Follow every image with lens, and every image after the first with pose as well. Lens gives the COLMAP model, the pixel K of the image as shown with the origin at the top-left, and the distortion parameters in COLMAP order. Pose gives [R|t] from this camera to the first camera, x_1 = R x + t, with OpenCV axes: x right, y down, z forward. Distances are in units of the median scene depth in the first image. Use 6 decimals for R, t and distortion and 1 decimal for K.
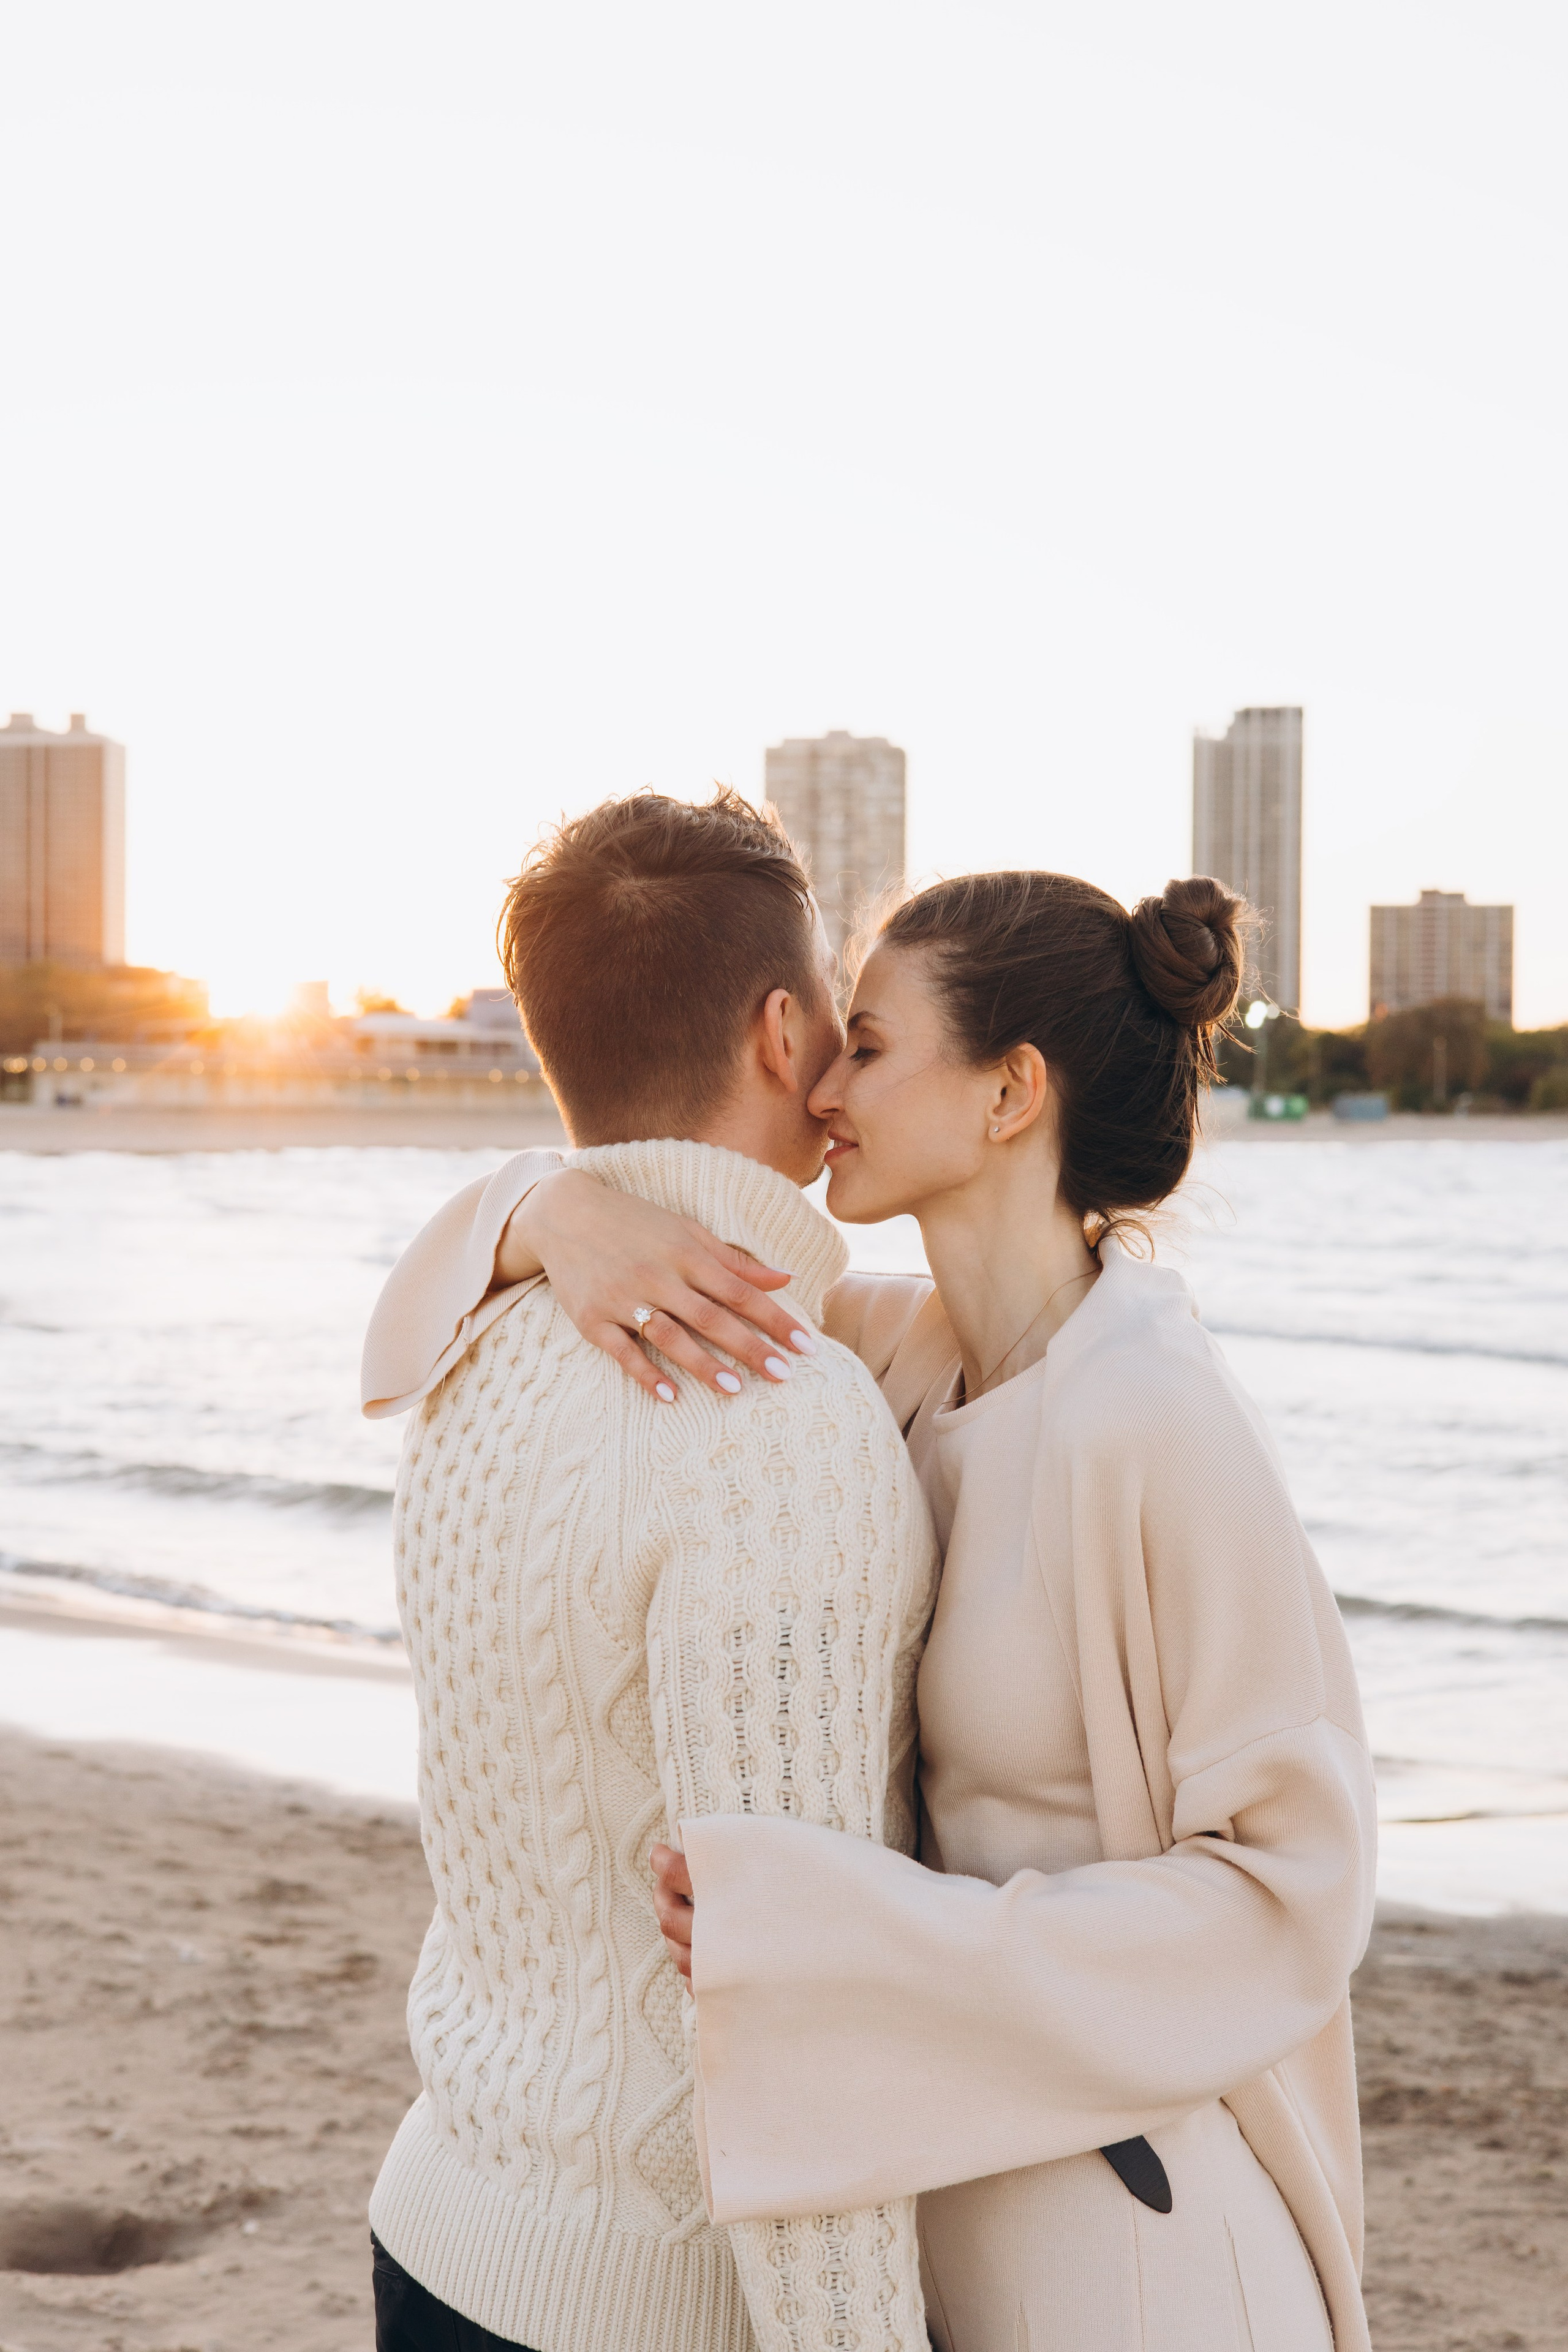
lens RADIAL K [[3134.5, 0, 785.4], [0, 3134.5, 1120.0], [0, 0, 1]] dist [0.007136, 0.028132]
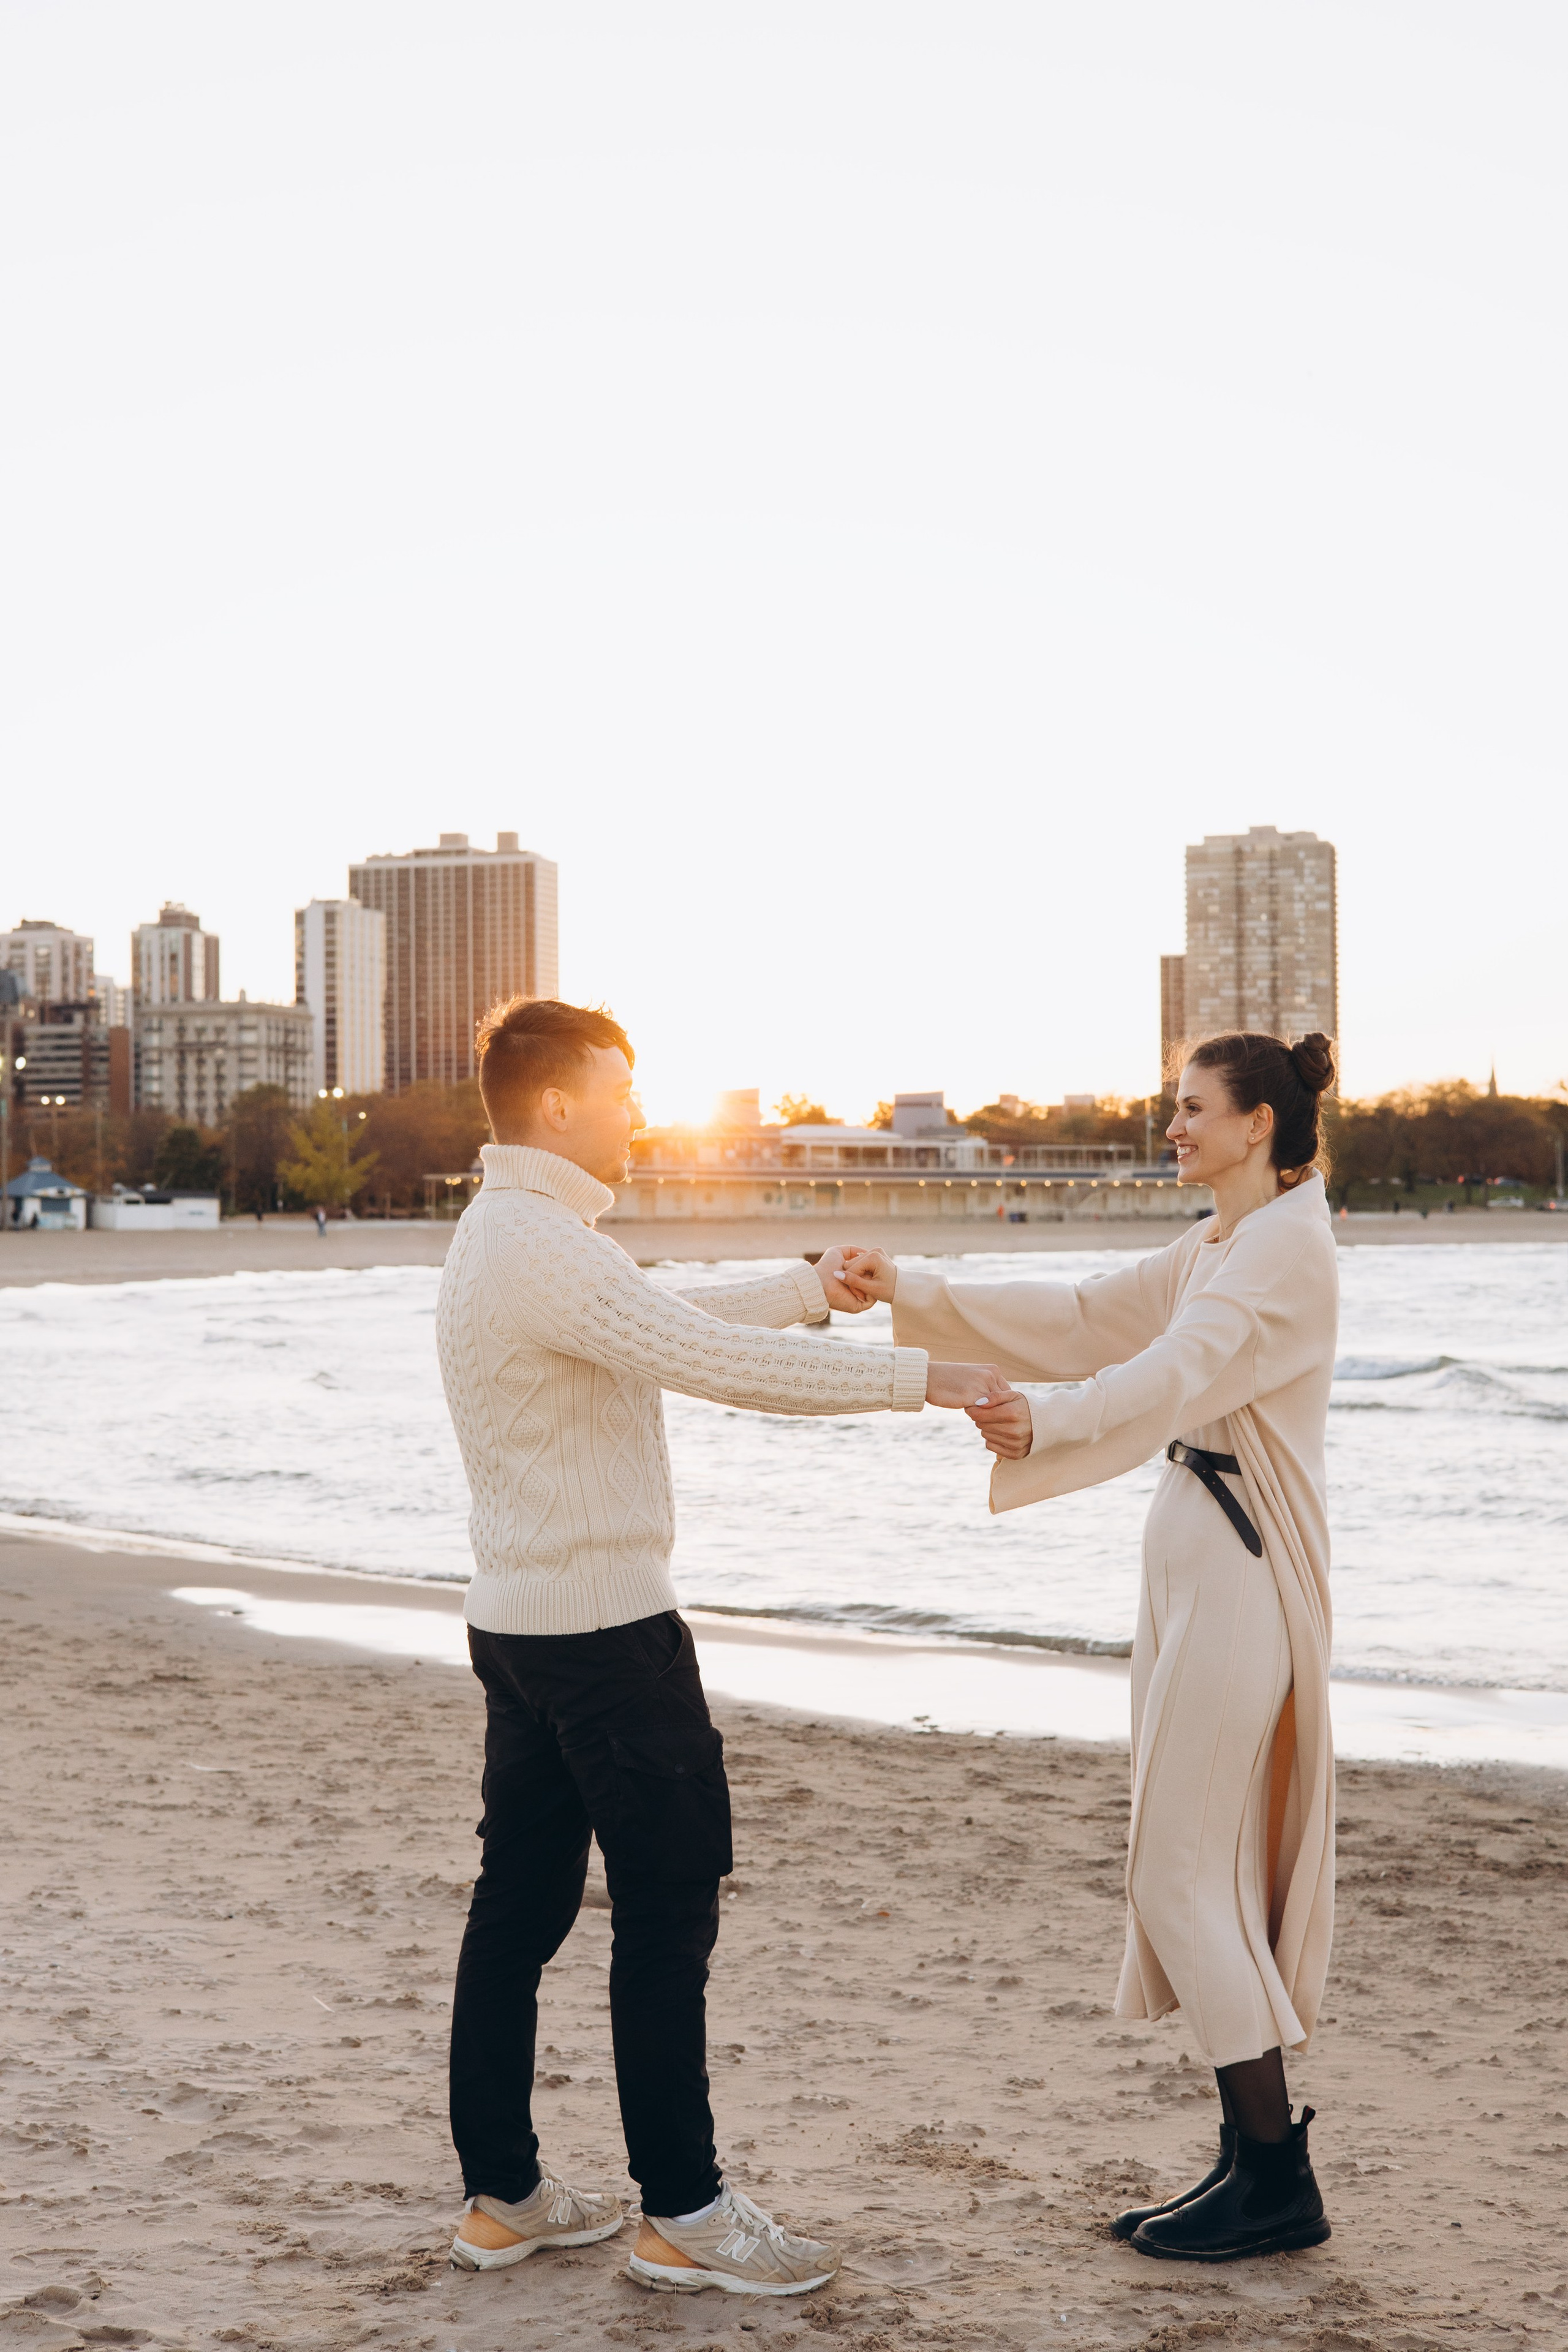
lens RADIAL K [[3177.8, 0, 784.0], [0, 3177.8, 1176.0], [0, 0, 1]] dist [-0.000228, 0.012176]
pose [[0.990624, -0.017209, -0.135525, 0.042100], [0.015012, 0.999739, -0.017216, 0.017067], [0.135786, 0.015020, 0.990624, -0.321234]]
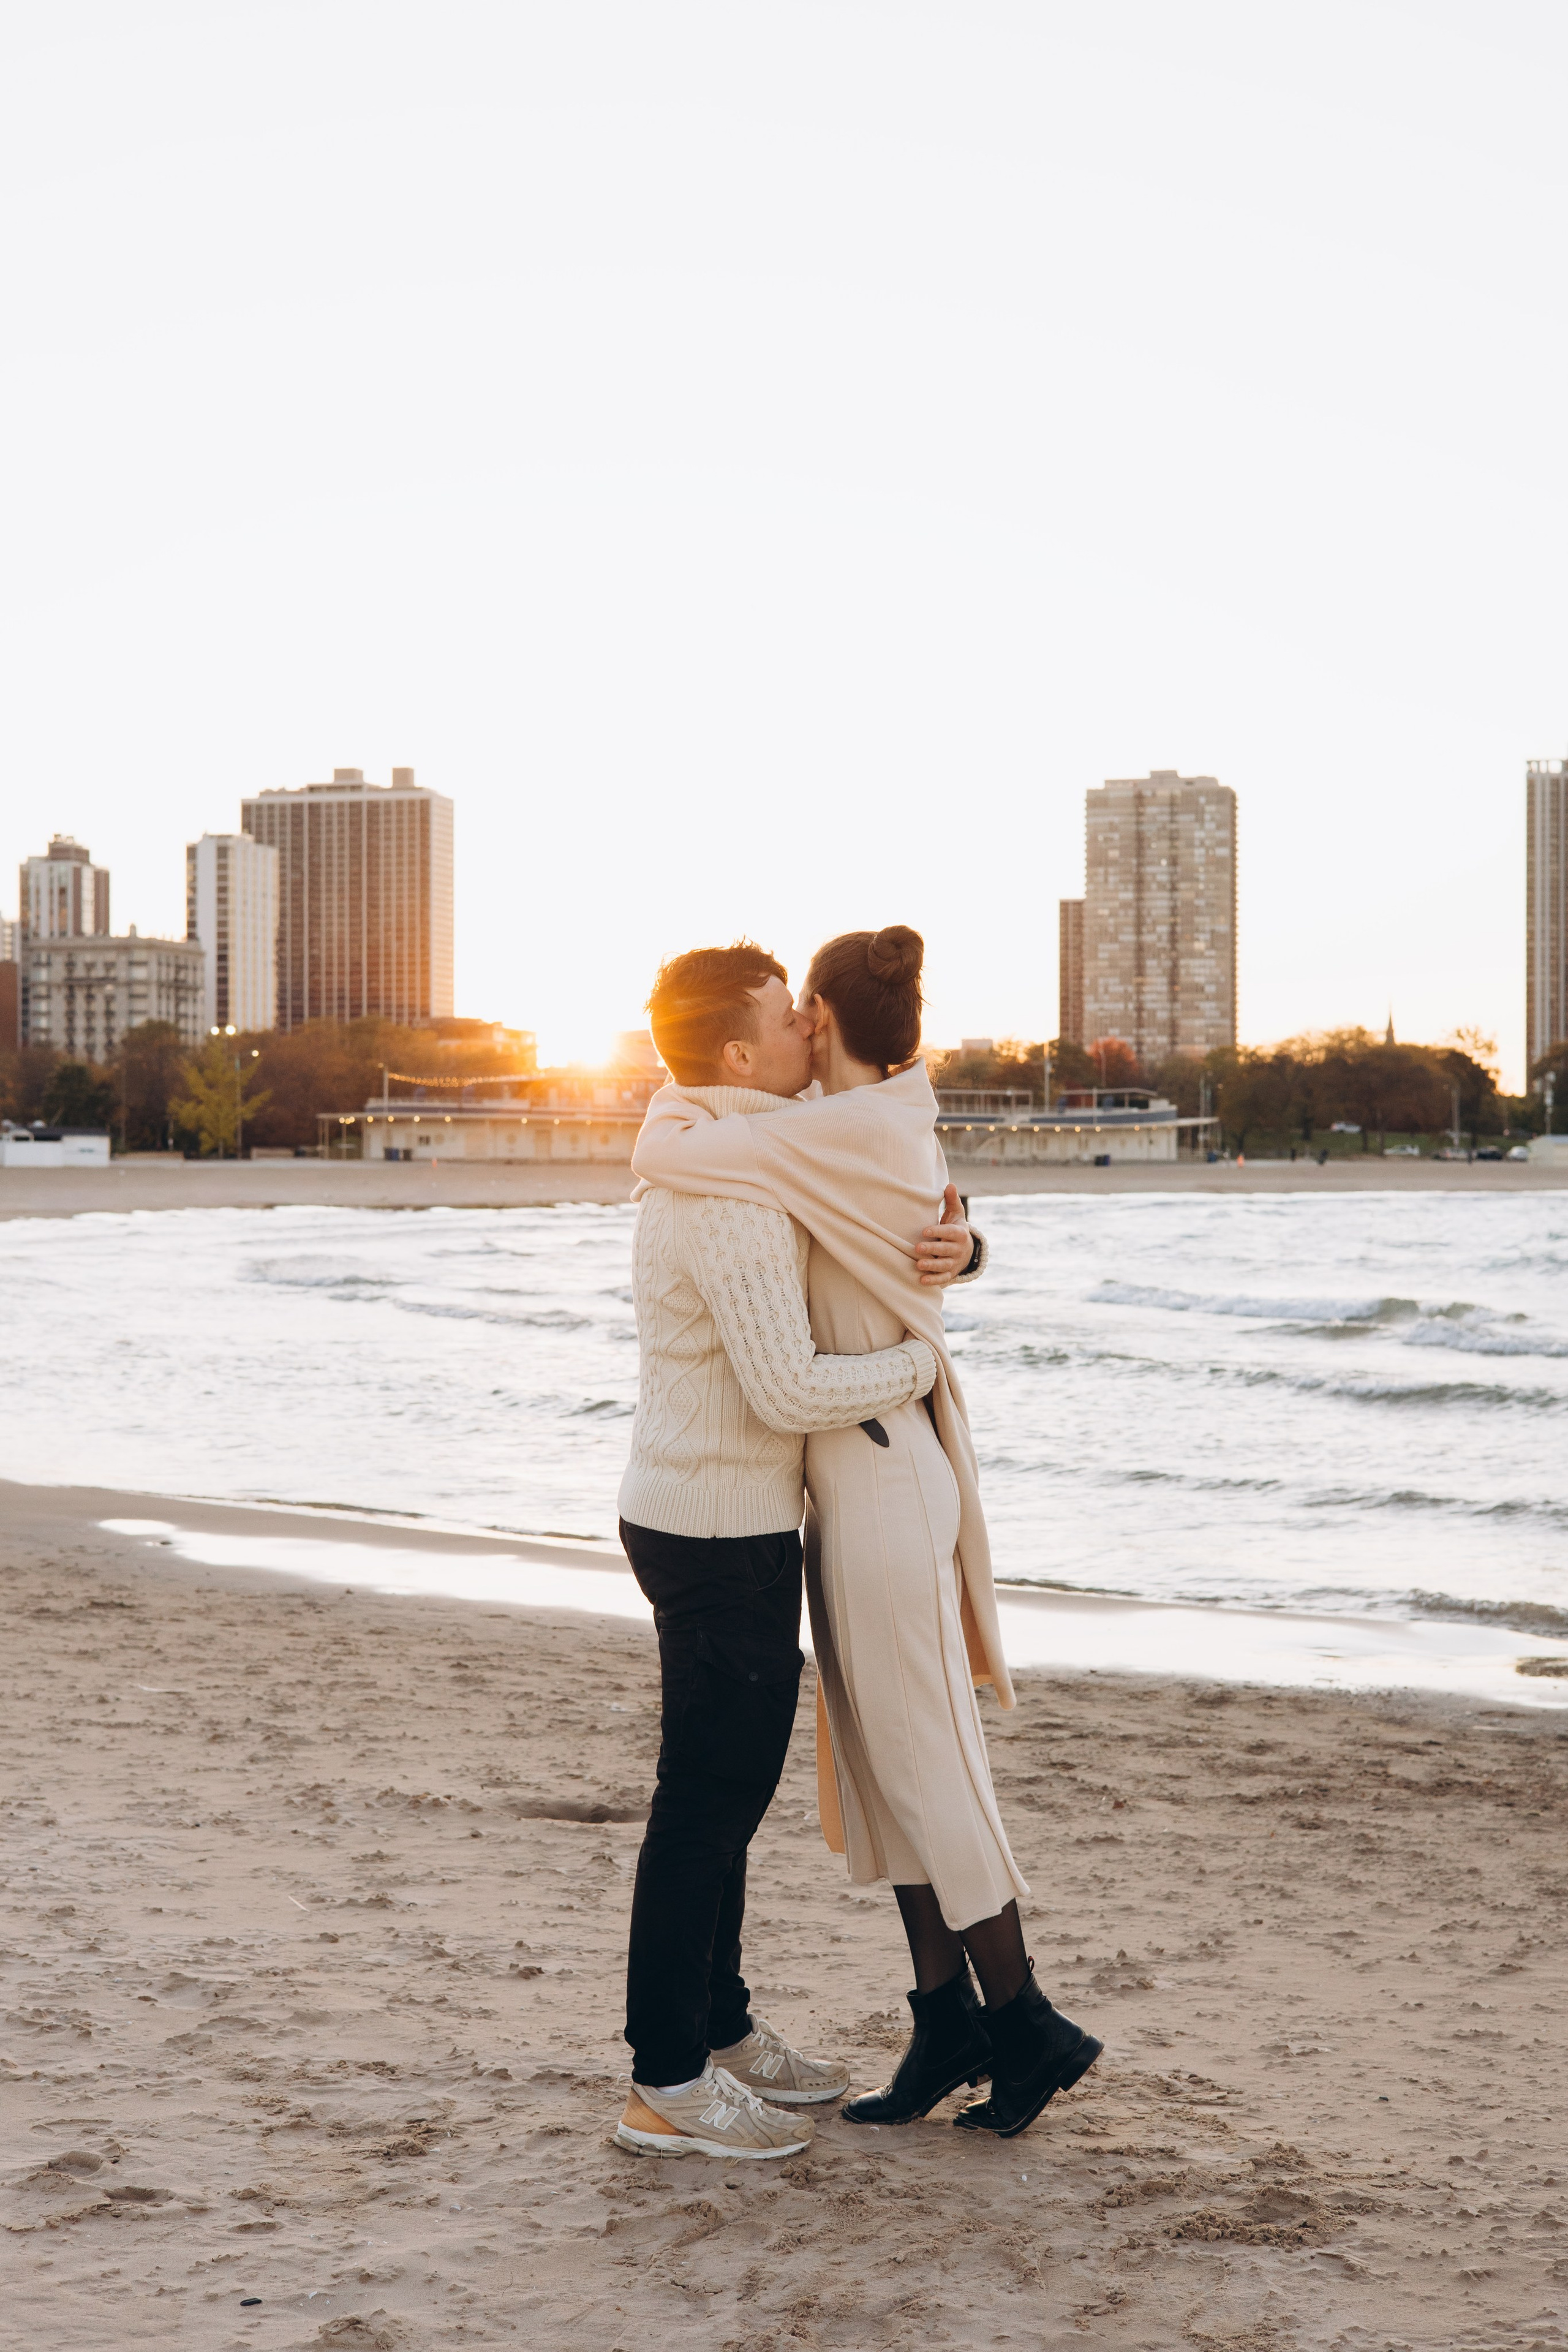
lens RADIAL K [[3200.8, 0, 784.0], [0, 3200.8, 1176.0], [0, 0, 1]] dist [-0.006316, 0.040411]
pose [[0.994639, -0.007003, -0.103169, 0.030734], [0.007148, 0.999974, 0.001038, 0.018917], [0.103159, -0.001770, 0.994663, -0.360350]]
